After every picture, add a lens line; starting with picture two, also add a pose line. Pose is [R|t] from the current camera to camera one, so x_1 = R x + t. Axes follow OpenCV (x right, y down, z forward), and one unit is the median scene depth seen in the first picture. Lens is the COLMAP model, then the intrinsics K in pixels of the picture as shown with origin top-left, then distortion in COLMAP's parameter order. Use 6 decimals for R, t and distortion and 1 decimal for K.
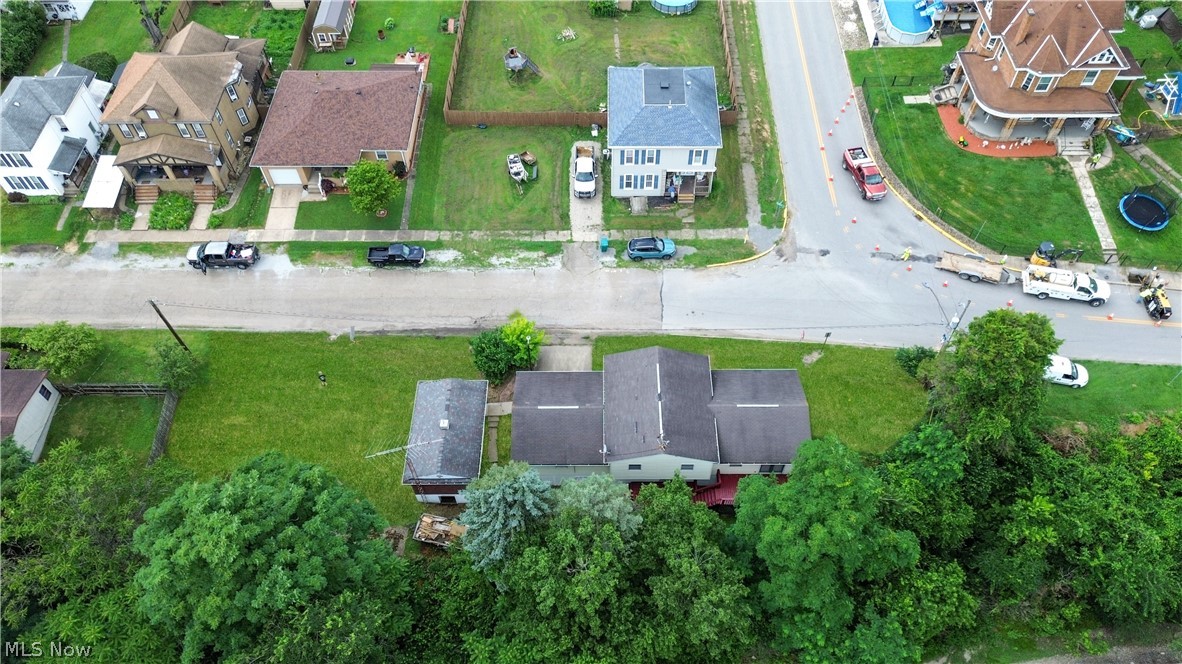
lens RADIAL K [[802.3, 0, 591.0], [0, 802.3, 332.0], [0, 0, 1]] dist [-0.037064, 0.000220]
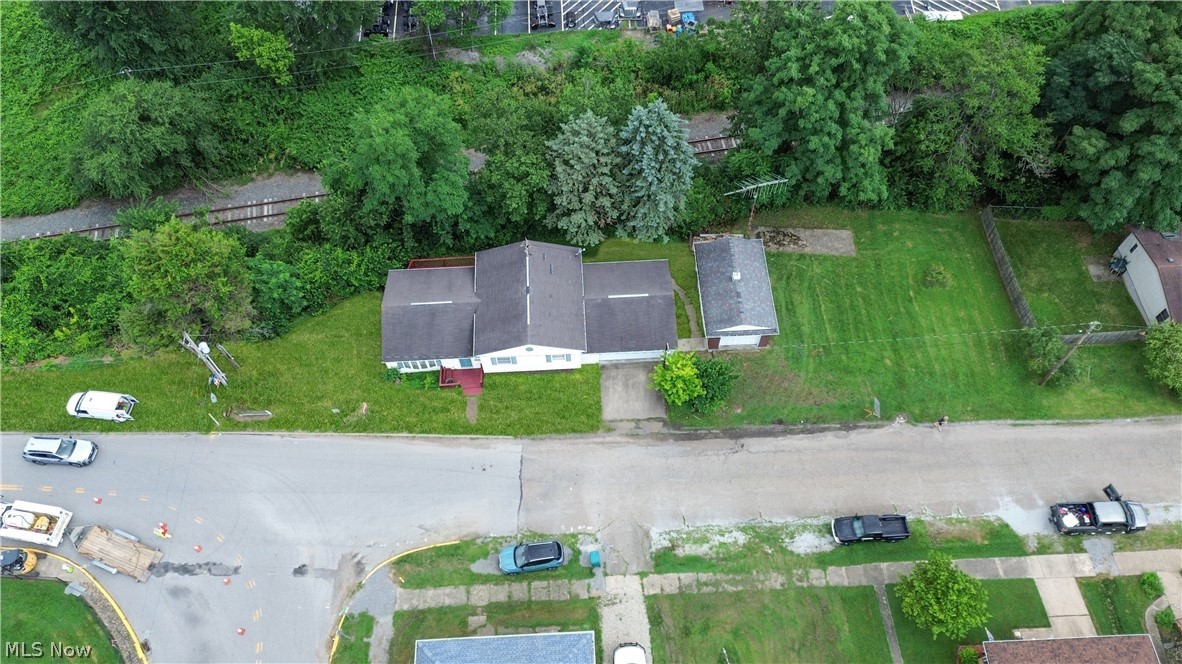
lens RADIAL K [[802.3, 0, 591.0], [0, 802.3, 332.0], [0, 0, 1]] dist [-0.037064, 0.000220]
pose [[-0.998125, 0.060893, -0.006251, 0.012406], [-0.031408, -0.421805, 0.906142, -0.682173], [0.052541, 0.904639, 0.422927, 0.497270]]
